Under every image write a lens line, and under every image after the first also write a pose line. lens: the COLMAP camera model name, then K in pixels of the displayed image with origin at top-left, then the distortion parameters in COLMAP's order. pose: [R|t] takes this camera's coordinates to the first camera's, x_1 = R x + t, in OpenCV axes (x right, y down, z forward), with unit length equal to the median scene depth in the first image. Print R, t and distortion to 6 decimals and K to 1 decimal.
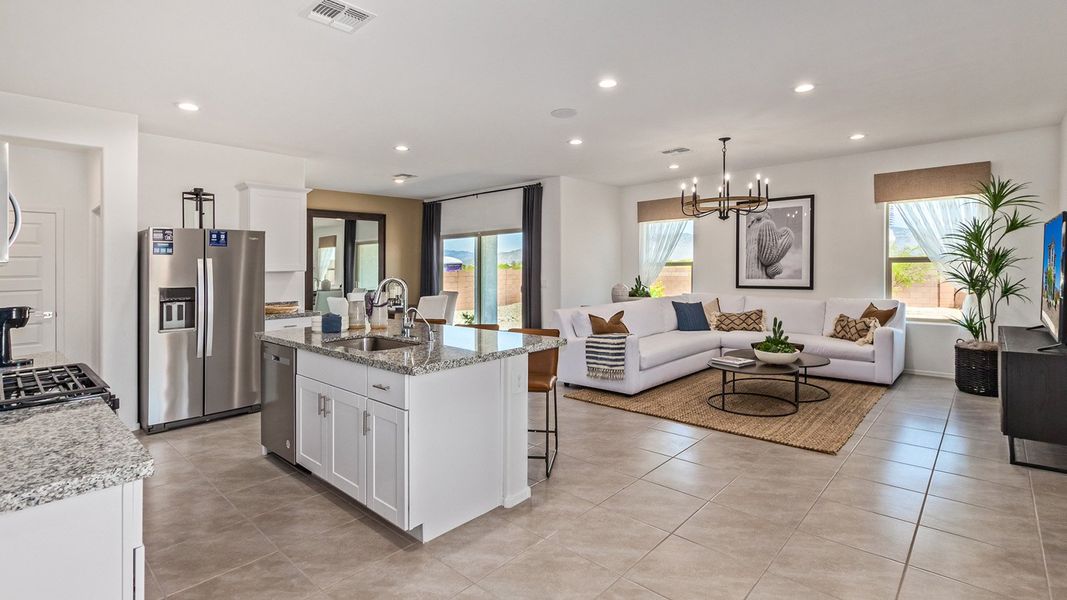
lens RADIAL K [[496.6, 0, 536.7], [0, 496.6, 279.7], [0, 0, 1]] dist [-0.001322, -0.000113]
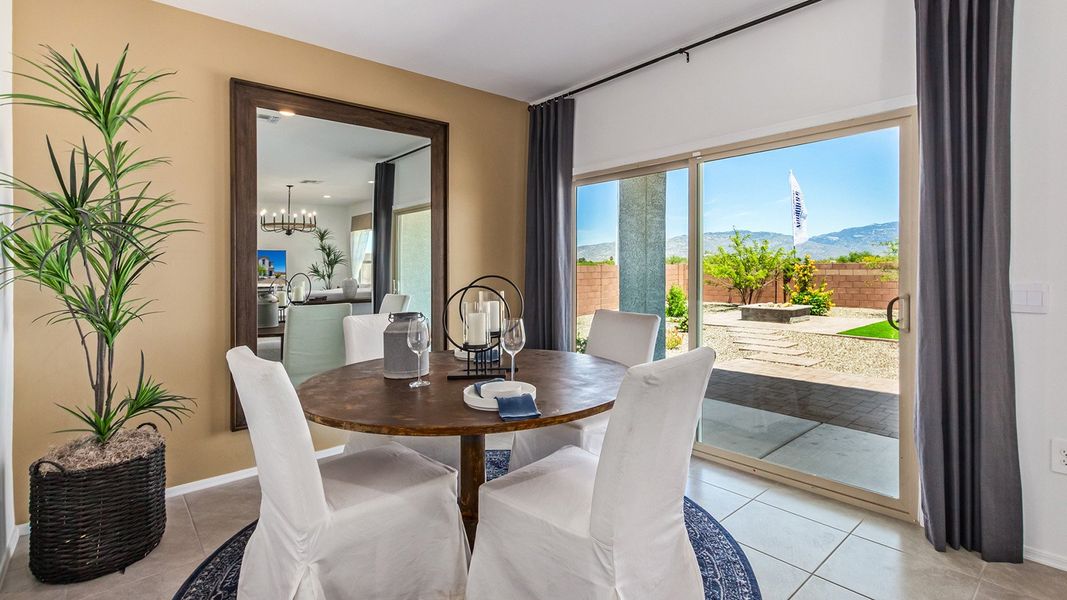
lens RADIAL K [[499.2, 0, 532.0], [0, 499.2, 272.3], [0, 0, 1]] dist [0.002753, -0.000064]
pose [[0.993736, 0.003264, -0.111707, -0.372260], [-0.004428, 0.999938, -0.010172, -0.001708], [0.111667, 0.010603, 0.993689, 1.177565]]
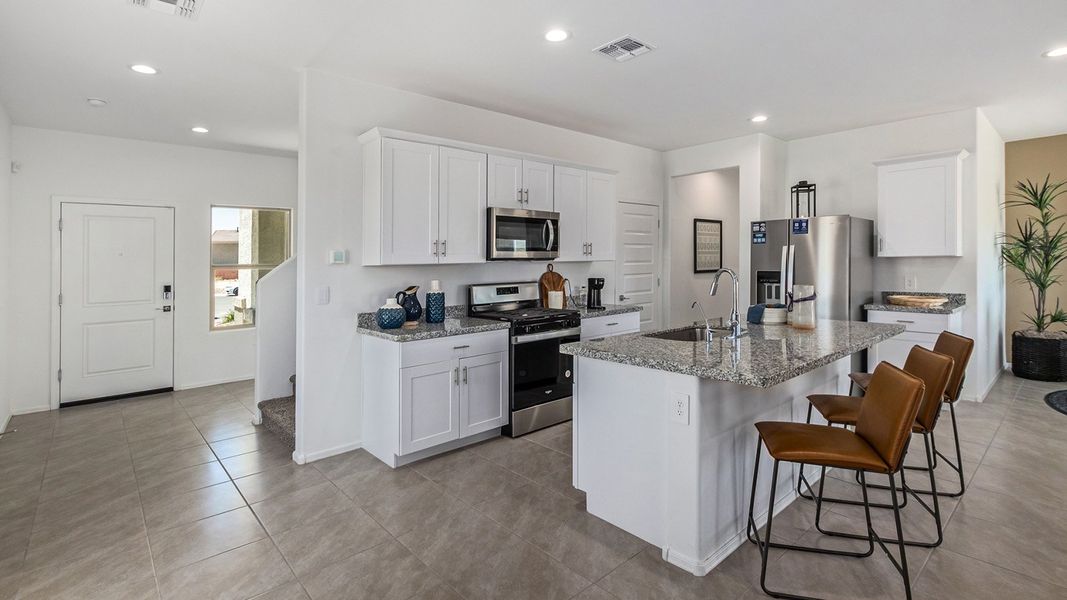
lens RADIAL K [[492.2, 0, 535.6], [0, 492.2, 253.1], [0, 0, 1]] dist [0.002951, 0.000133]
pose [[-0.097465, 0.000199, -0.995239, 0.458617], [-0.009021, 0.999959, 0.001083, -0.021043], [0.995198, 0.009084, -0.097459, 0.521772]]
